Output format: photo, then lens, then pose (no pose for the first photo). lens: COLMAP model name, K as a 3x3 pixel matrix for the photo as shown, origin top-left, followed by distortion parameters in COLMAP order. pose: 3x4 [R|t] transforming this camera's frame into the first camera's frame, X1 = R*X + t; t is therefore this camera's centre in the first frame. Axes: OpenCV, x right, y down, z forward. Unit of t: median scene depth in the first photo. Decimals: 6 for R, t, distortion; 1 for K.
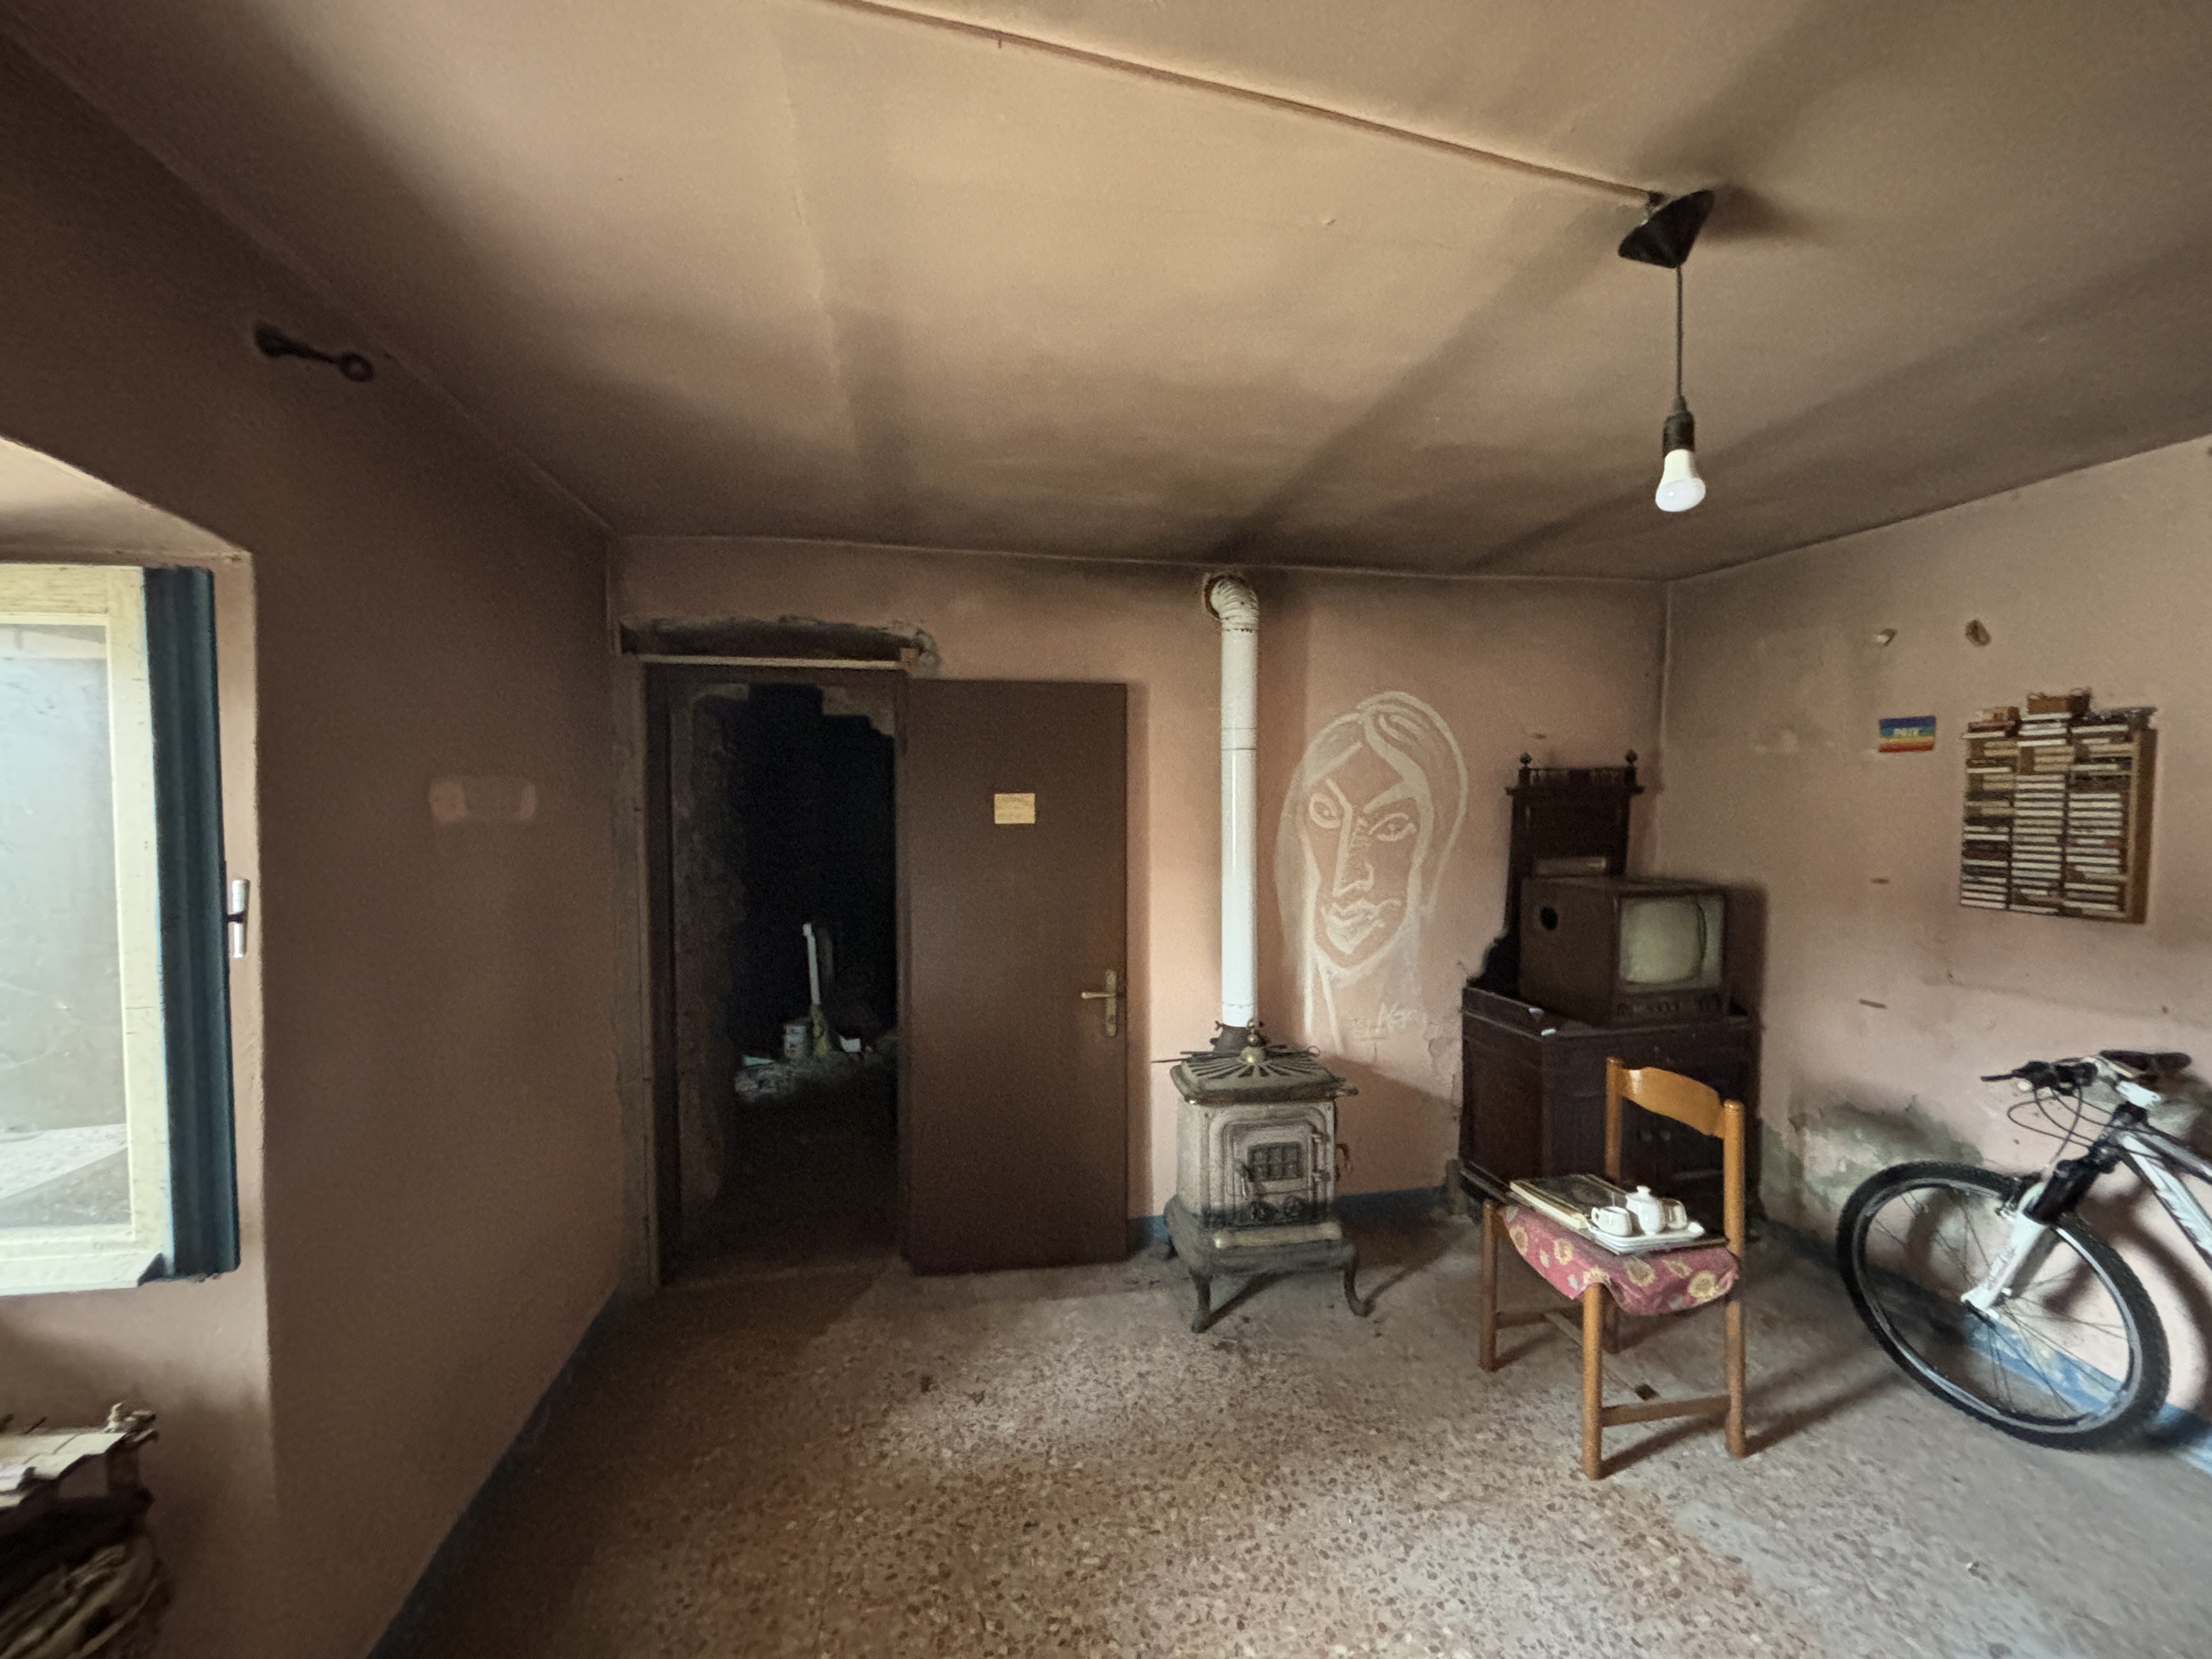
lens RADIAL K [[885.2, 0, 1114.6], [0, 885.2, 825.4], [0, 0, 1]] dist [-0.001289, 0.000102]
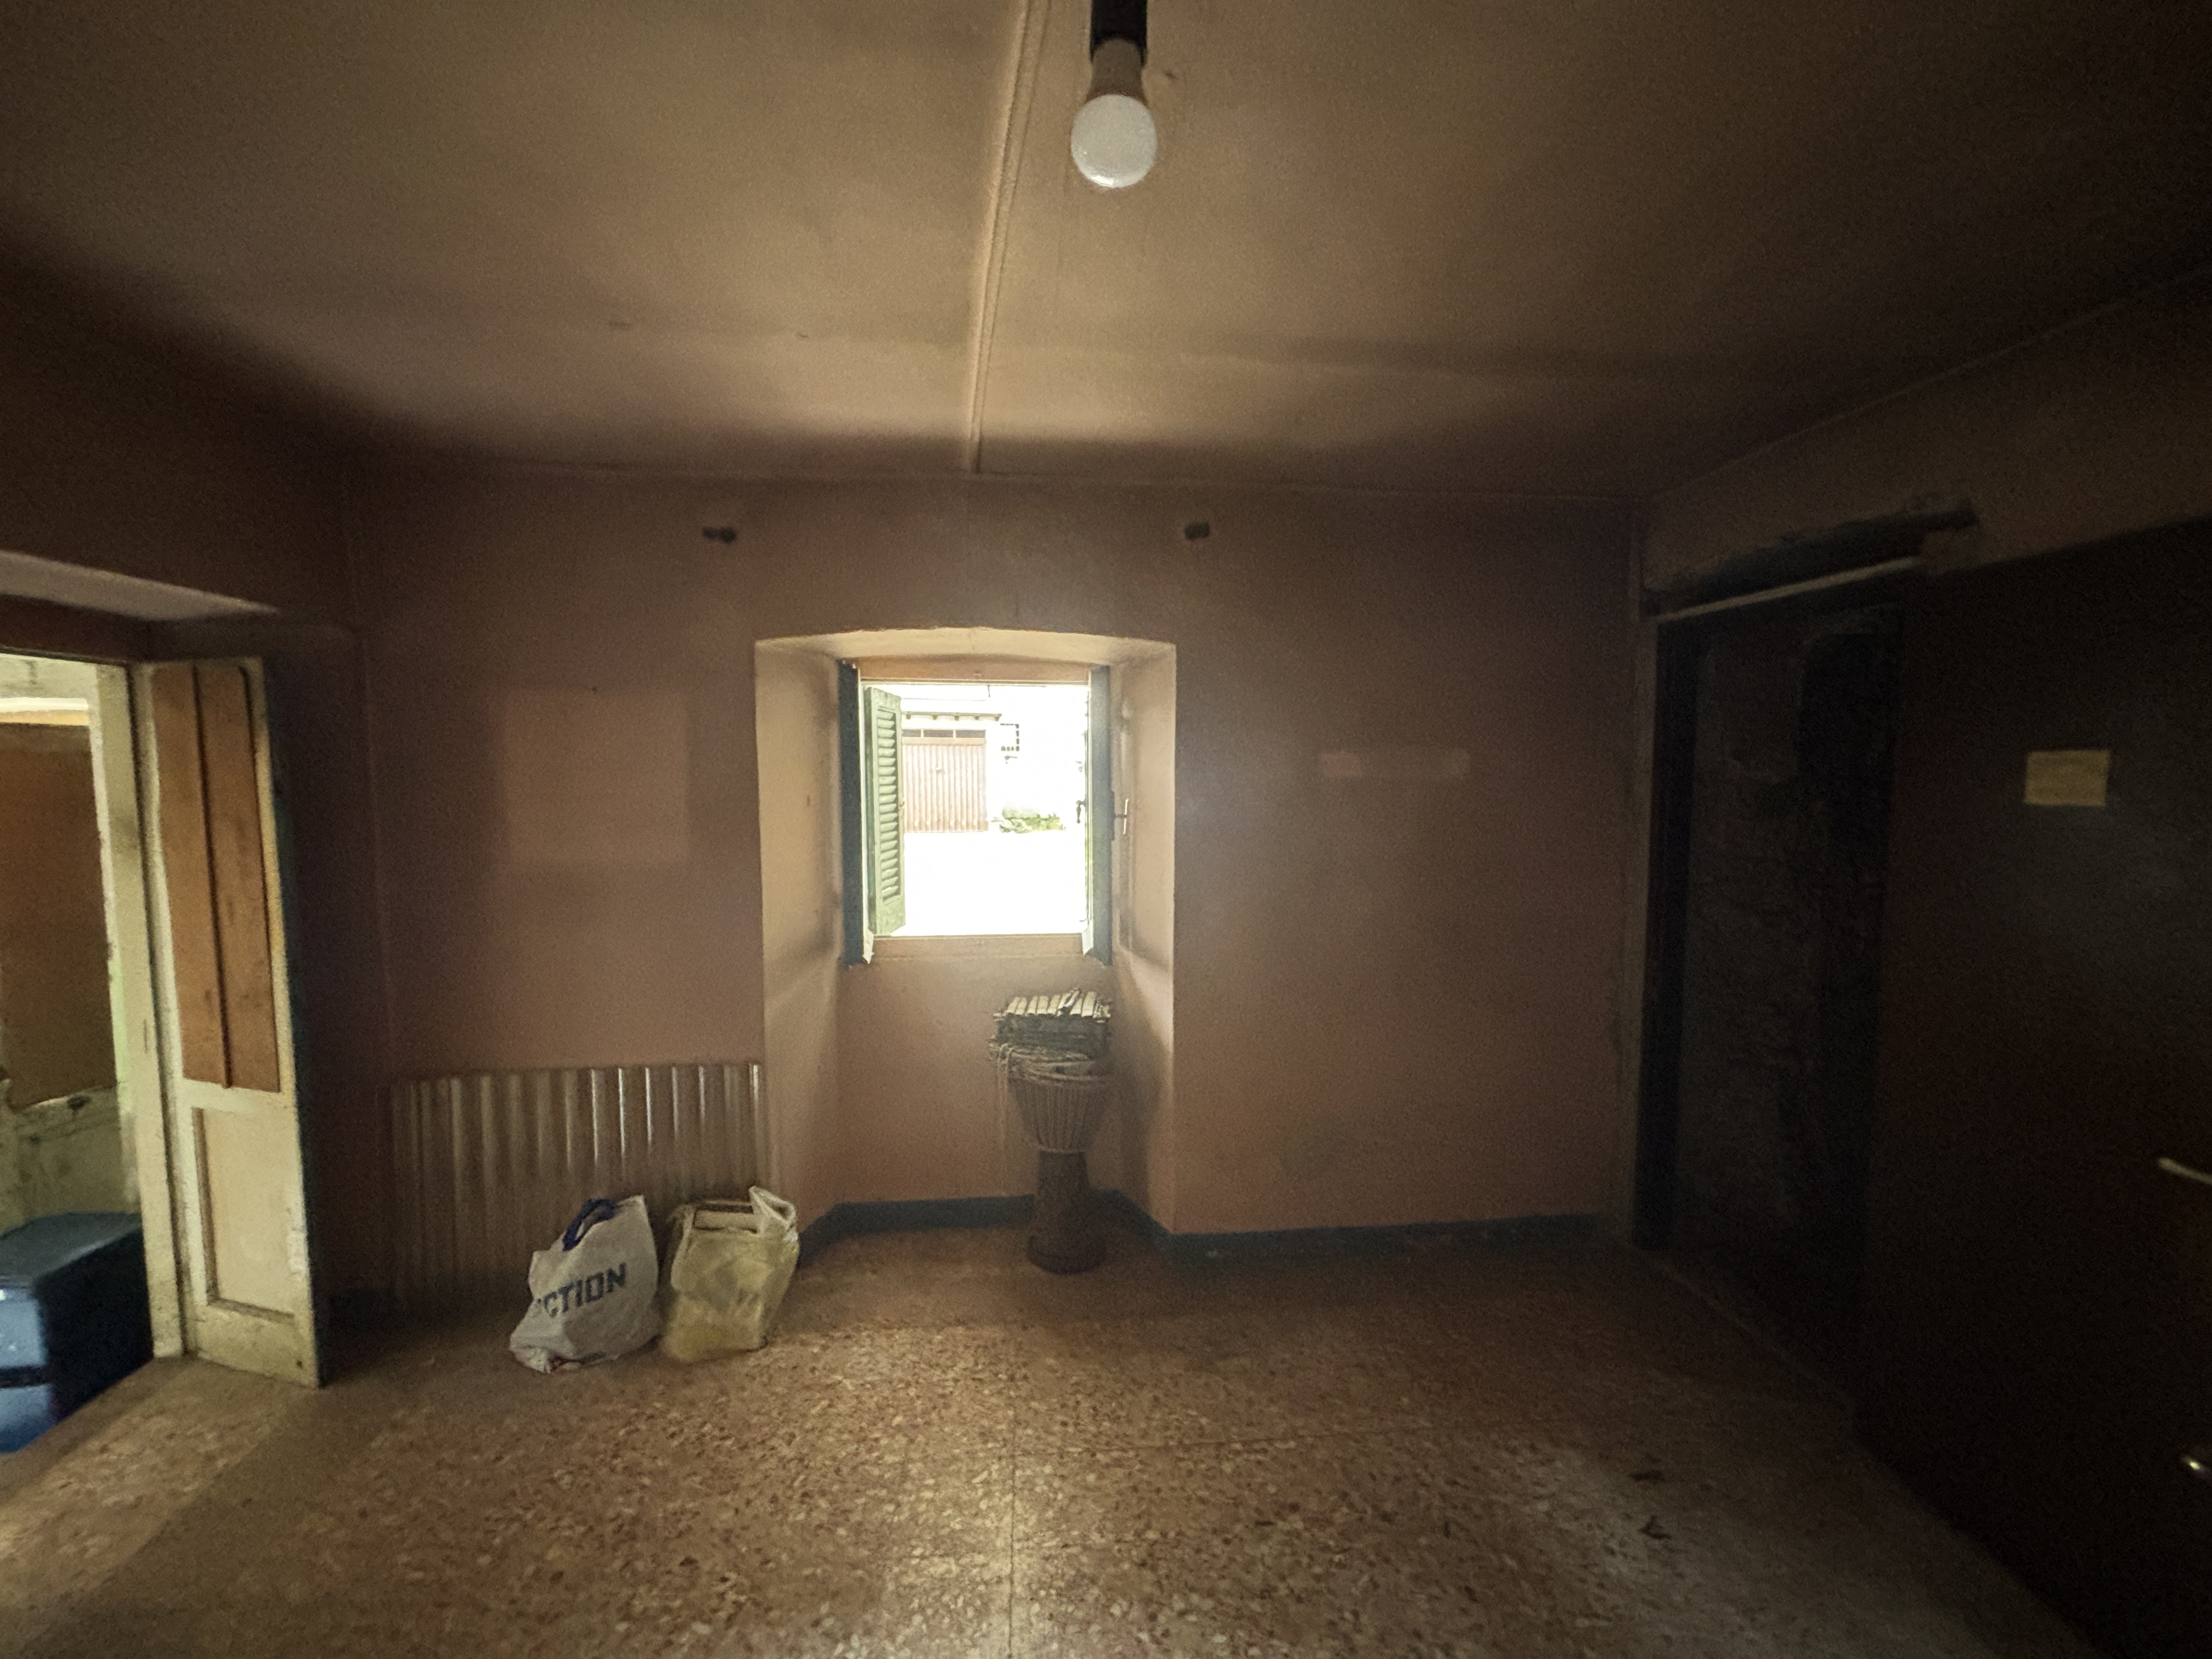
lens RADIAL K [[885.2, 0, 1108.1], [0, 885.2, 830.9], [0, 0, 1]] dist [-0.001289, 0.000102]
pose [[-0.086568, 0.078154, -0.993176, 0.747400], [-0.024628, 0.996446, 0.080558, -0.024767], [0.995941, 0.031433, -0.084336, 0.690591]]
